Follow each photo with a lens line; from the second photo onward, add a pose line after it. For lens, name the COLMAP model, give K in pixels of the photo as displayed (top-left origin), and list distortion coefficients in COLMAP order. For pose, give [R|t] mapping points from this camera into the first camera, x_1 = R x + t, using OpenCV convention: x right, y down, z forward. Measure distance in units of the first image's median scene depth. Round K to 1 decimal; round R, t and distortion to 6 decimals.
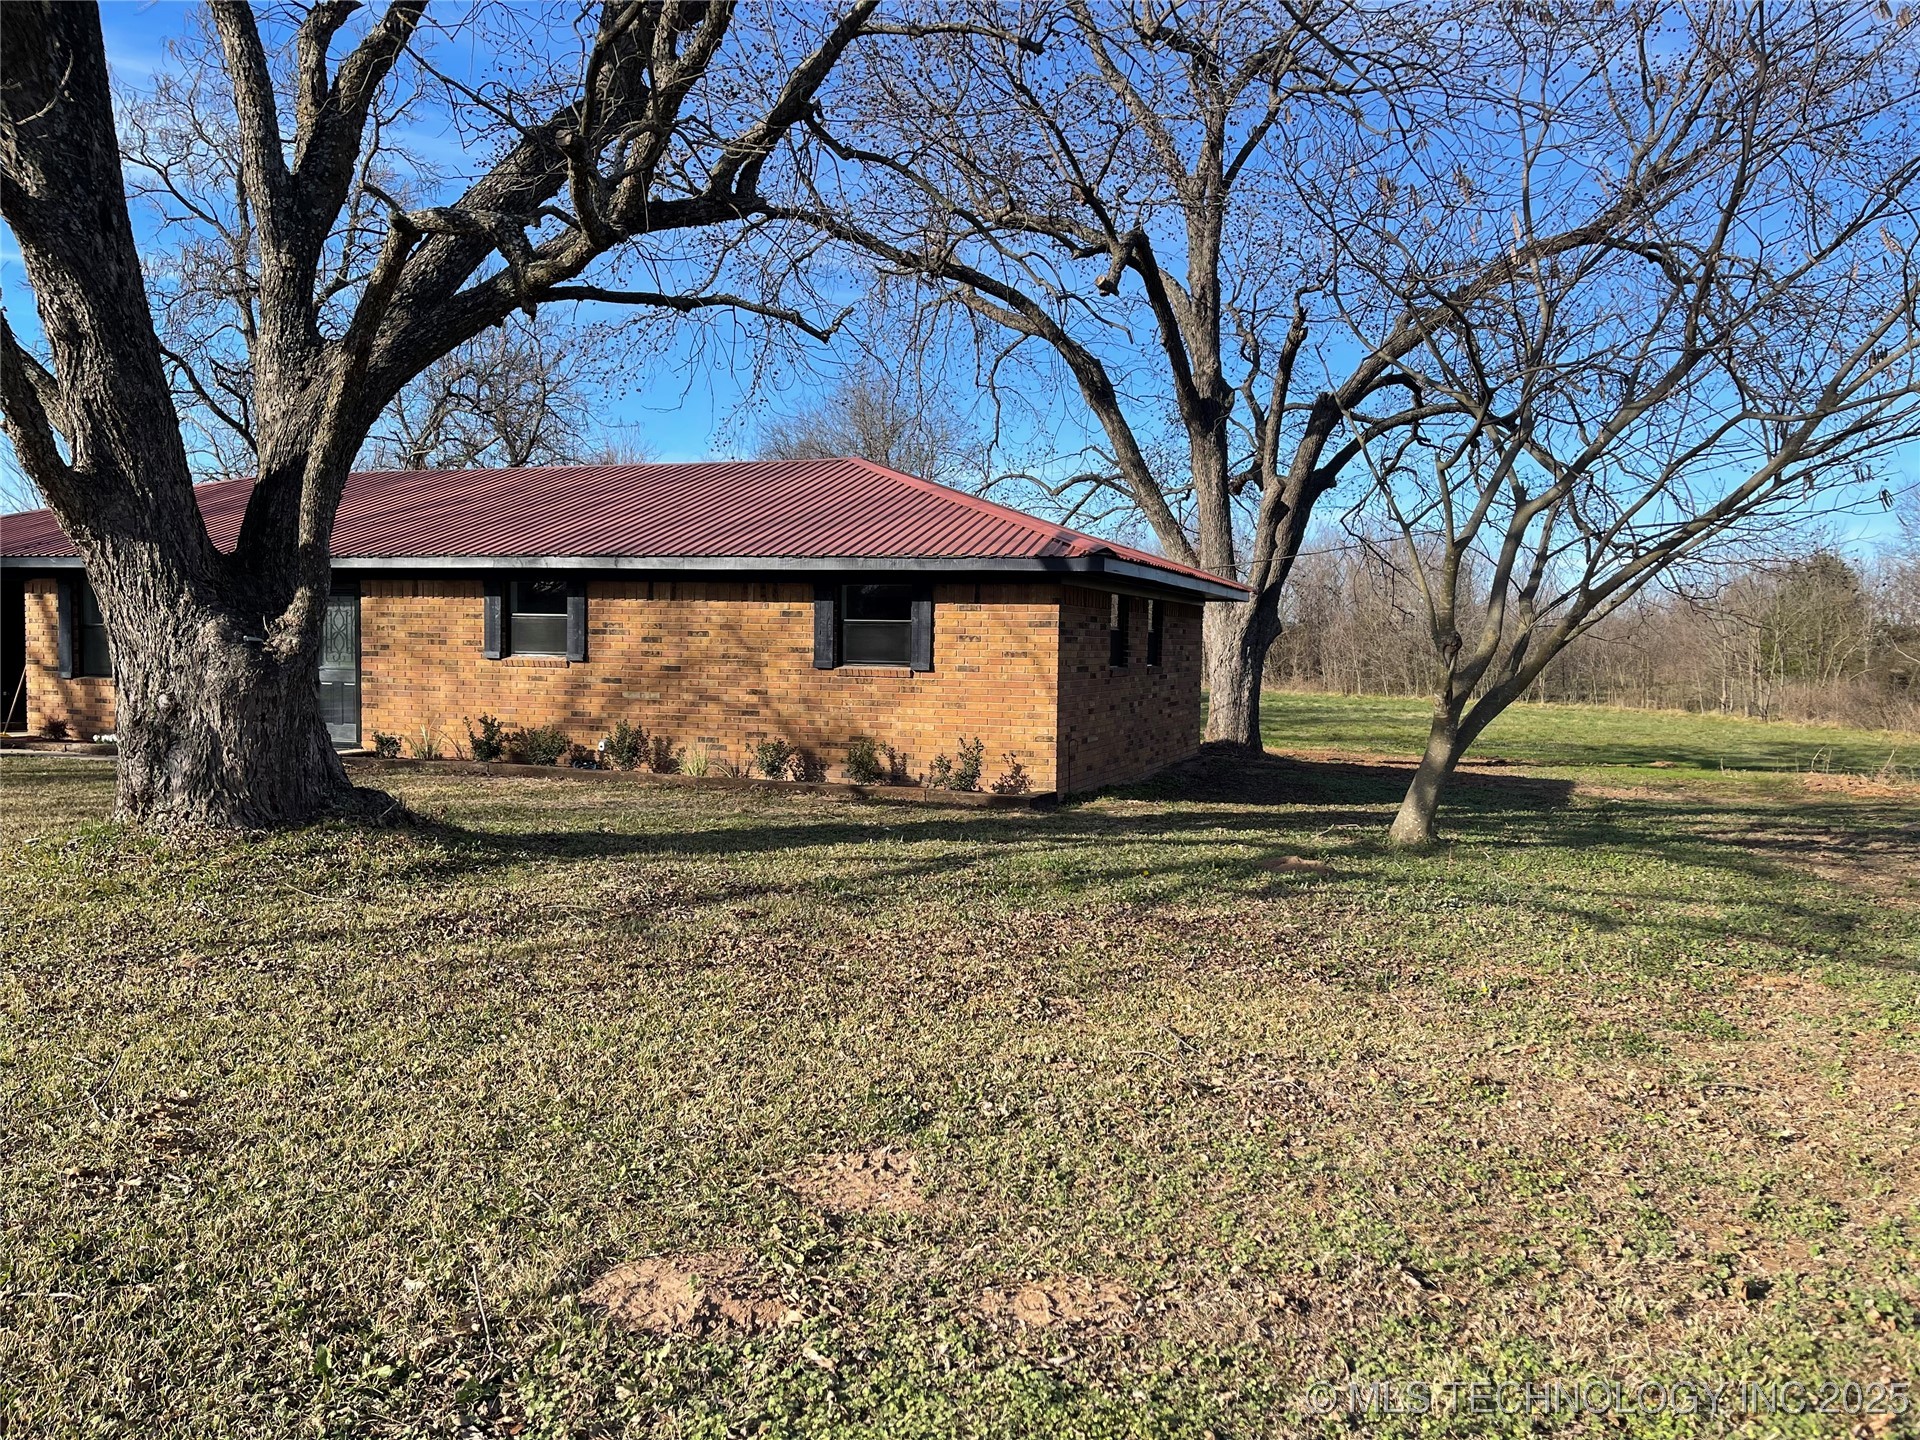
lens RADIAL K [[1448.6, 0, 957.5], [0, 1448.6, 734.1], [0, 0, 1]] dist [0.085970, -0.106532]
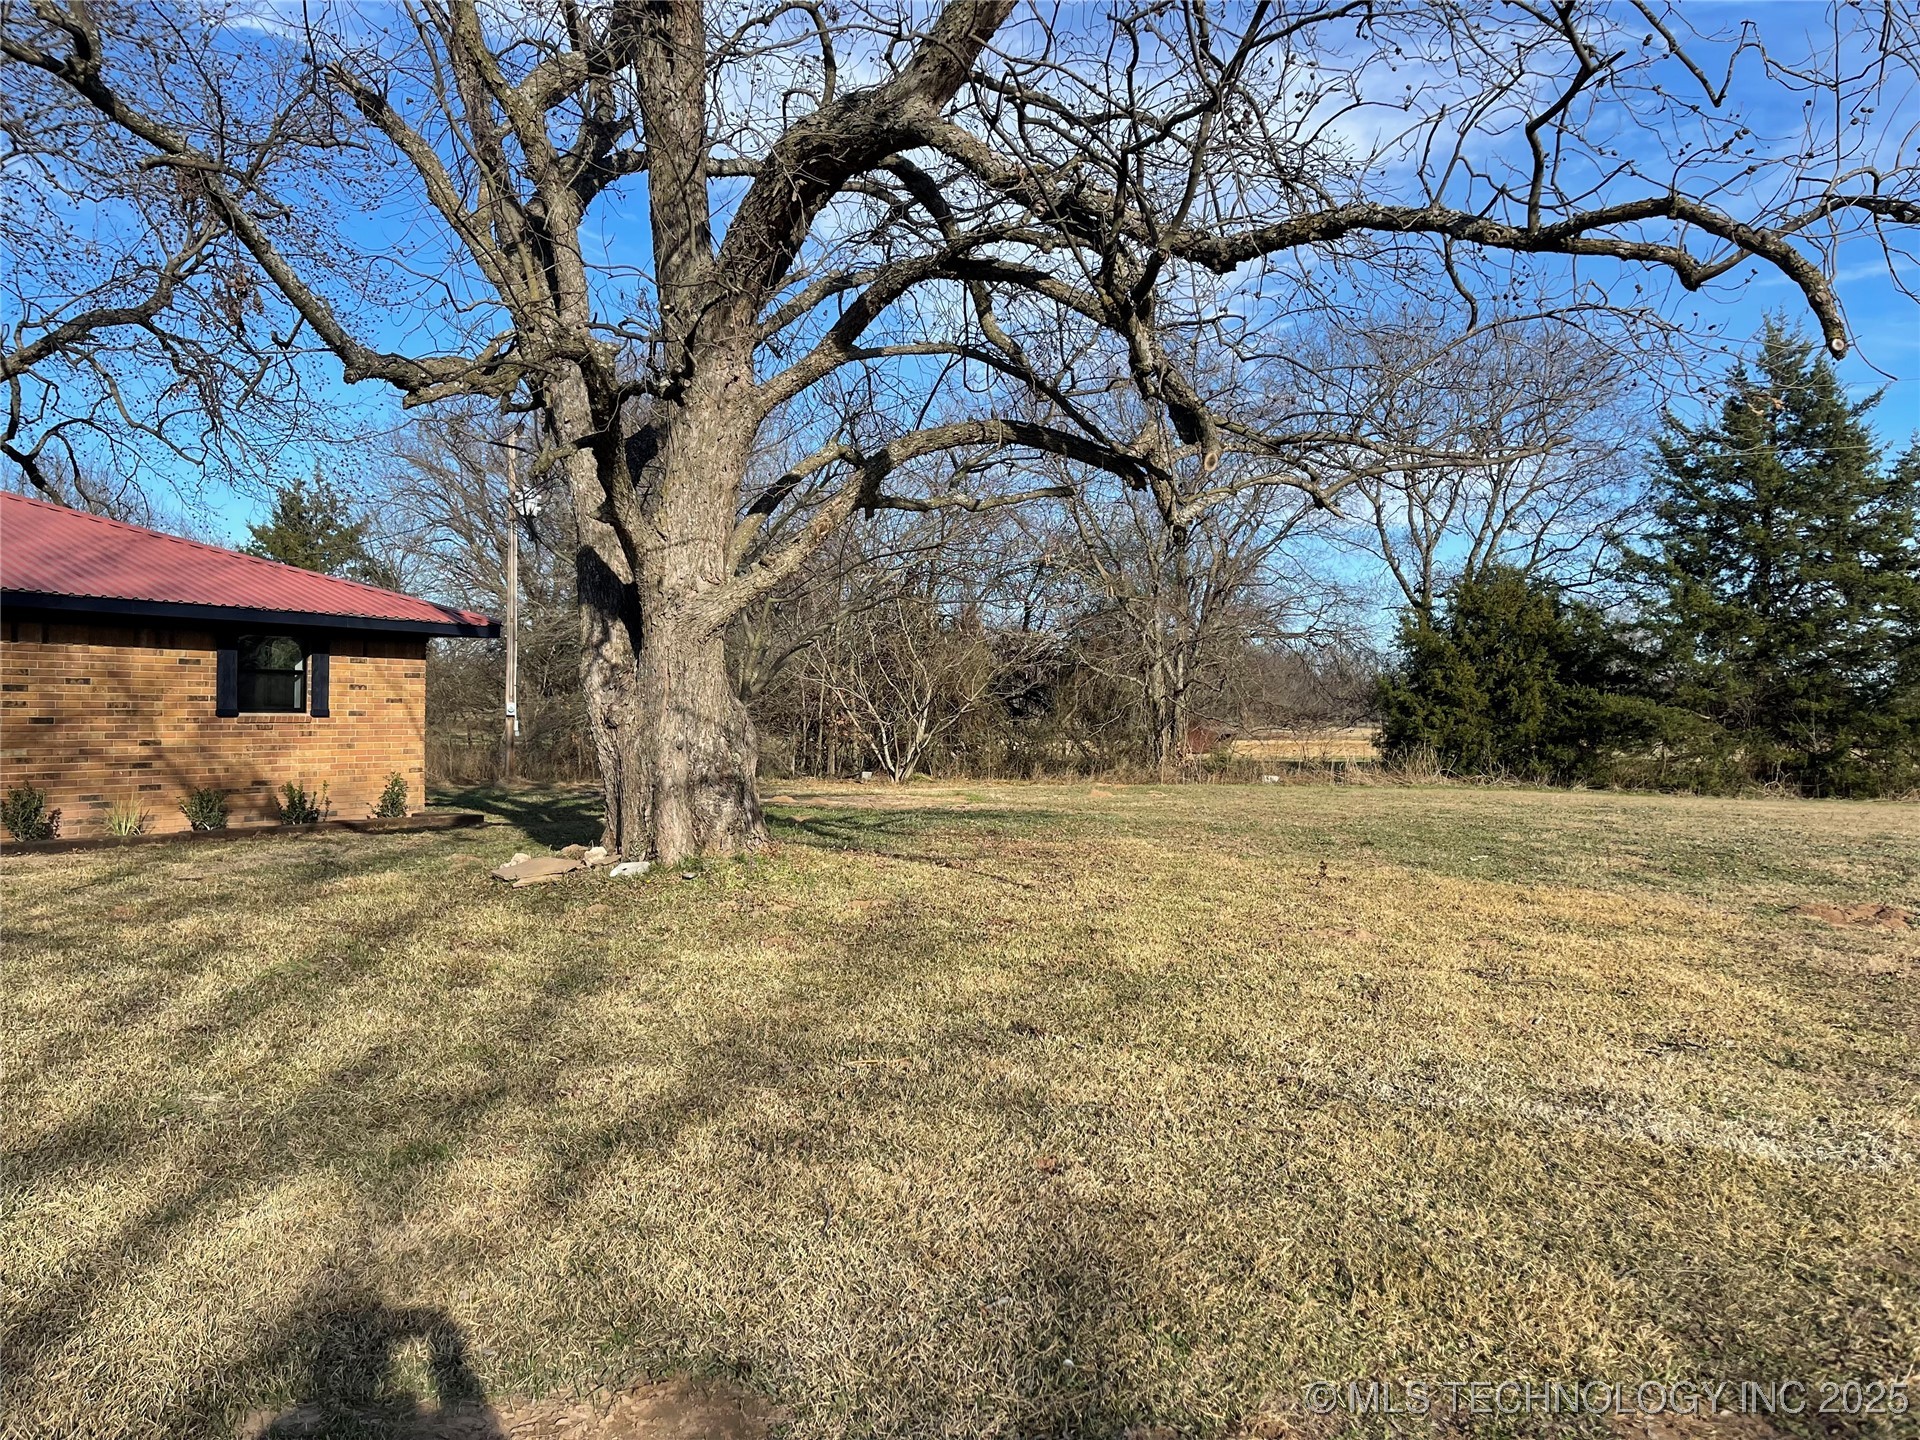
lens RADIAL K [[1443.3, 0, 953.1], [0, 1443.3, 728.3], [0, 0, 1]] dist [0.079468, -0.100355]
pose [[0.212626, -0.027680, 0.976742, -1.127921], [0.056191, 0.998291, 0.016059, -0.028466], [-0.975517, 0.051470, 0.213818, 0.328476]]
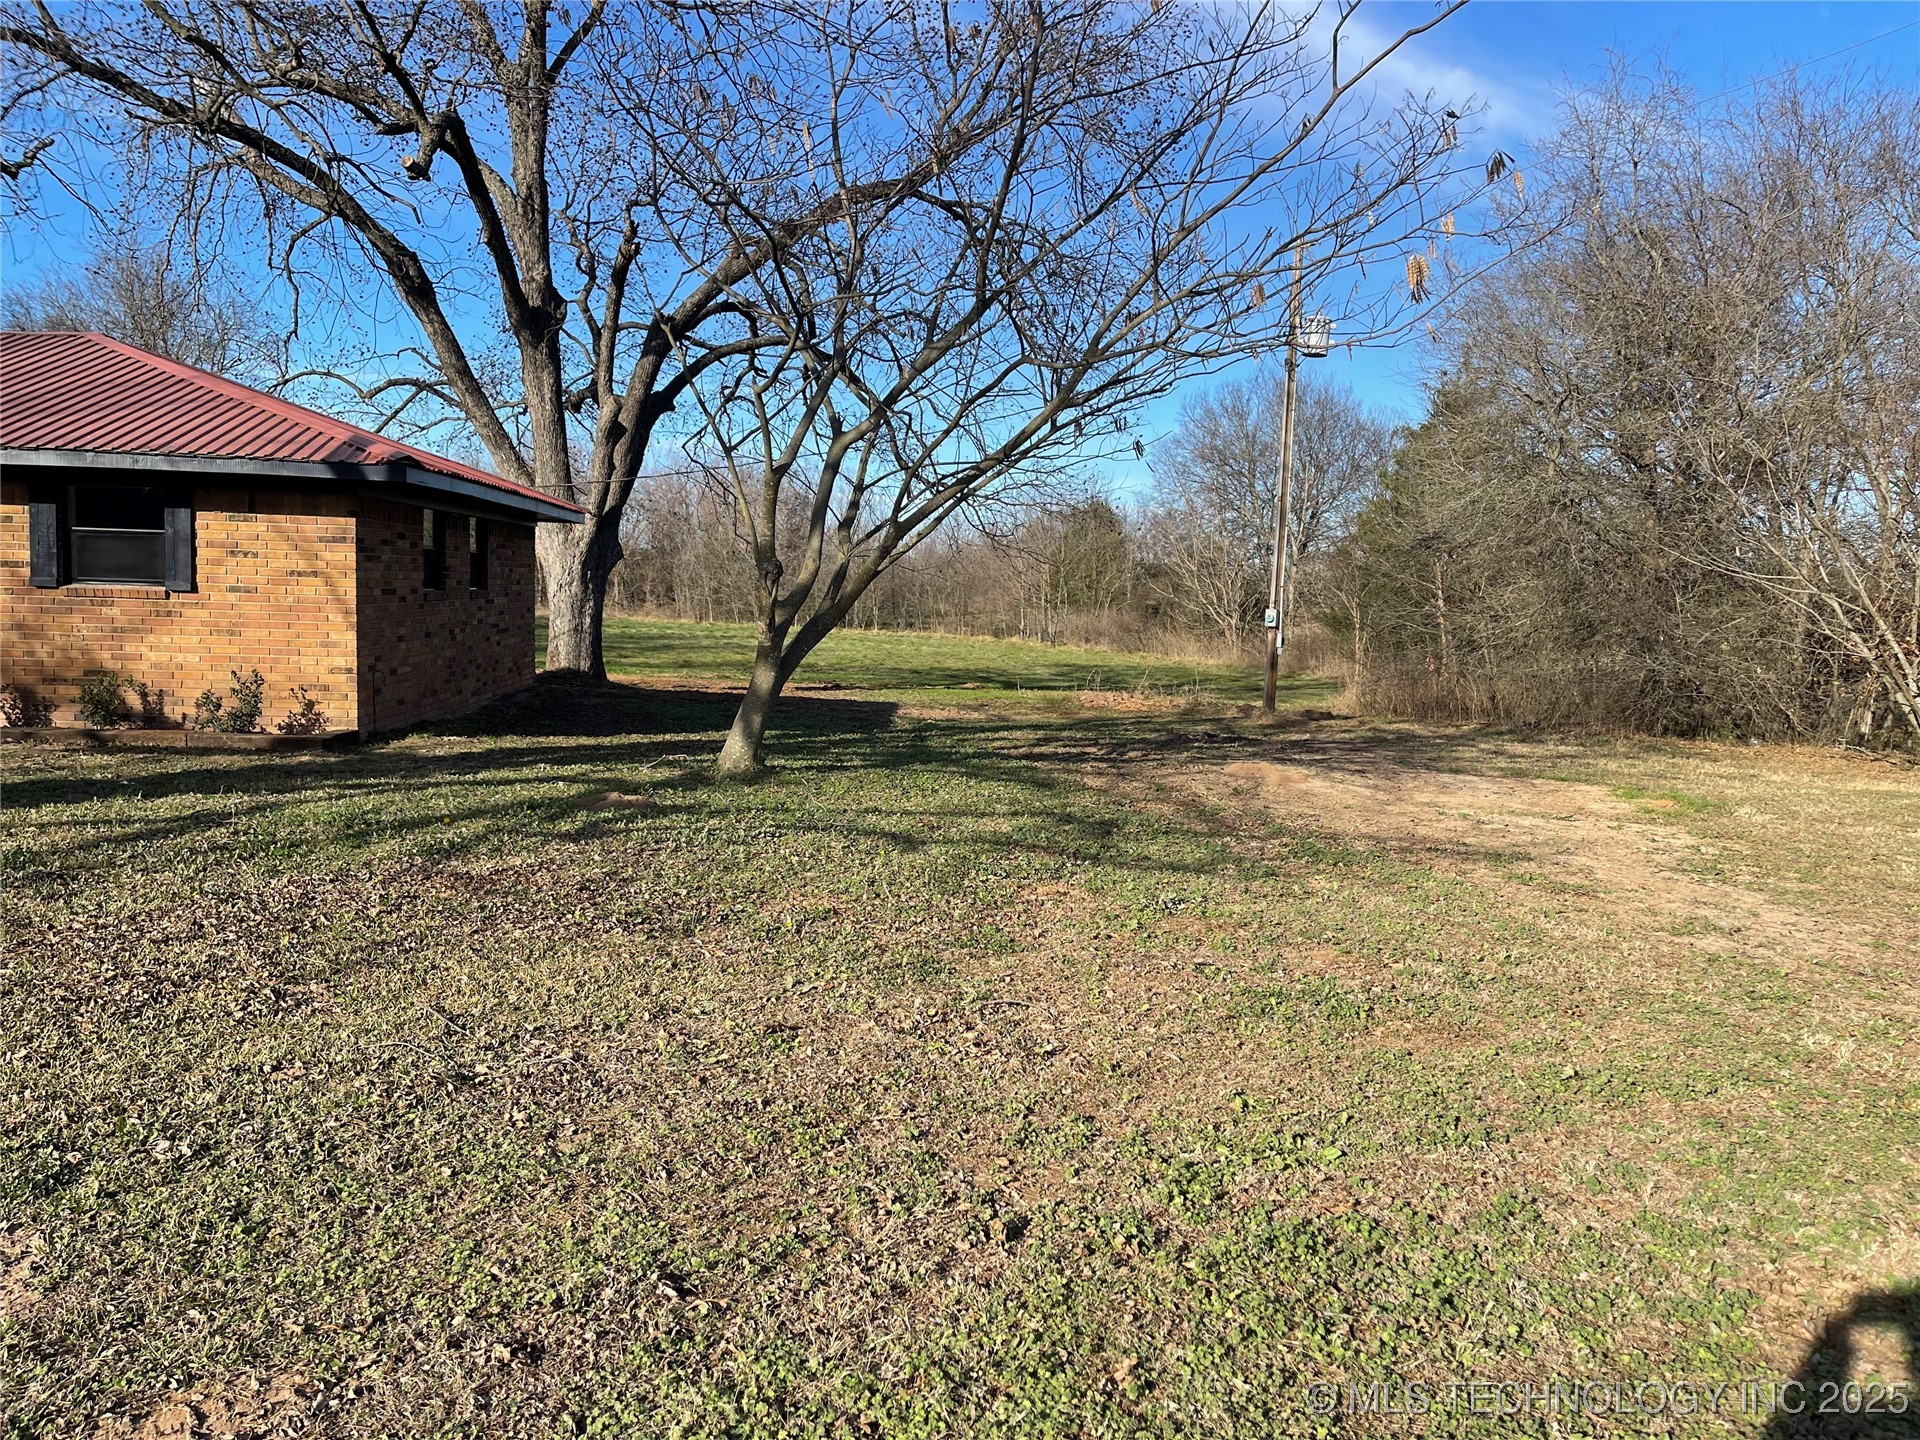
lens RADIAL K [[1443.3, 0, 953.1], [0, 1443.3, 728.3], [0, 0, 1]] dist [0.079468, -0.100355]
pose [[0.908372, -0.029500, 0.417122, 0.029118], [0.010081, 0.998763, 0.048682, -0.001135], [-0.418042, -0.040017, 0.907546, 0.039942]]
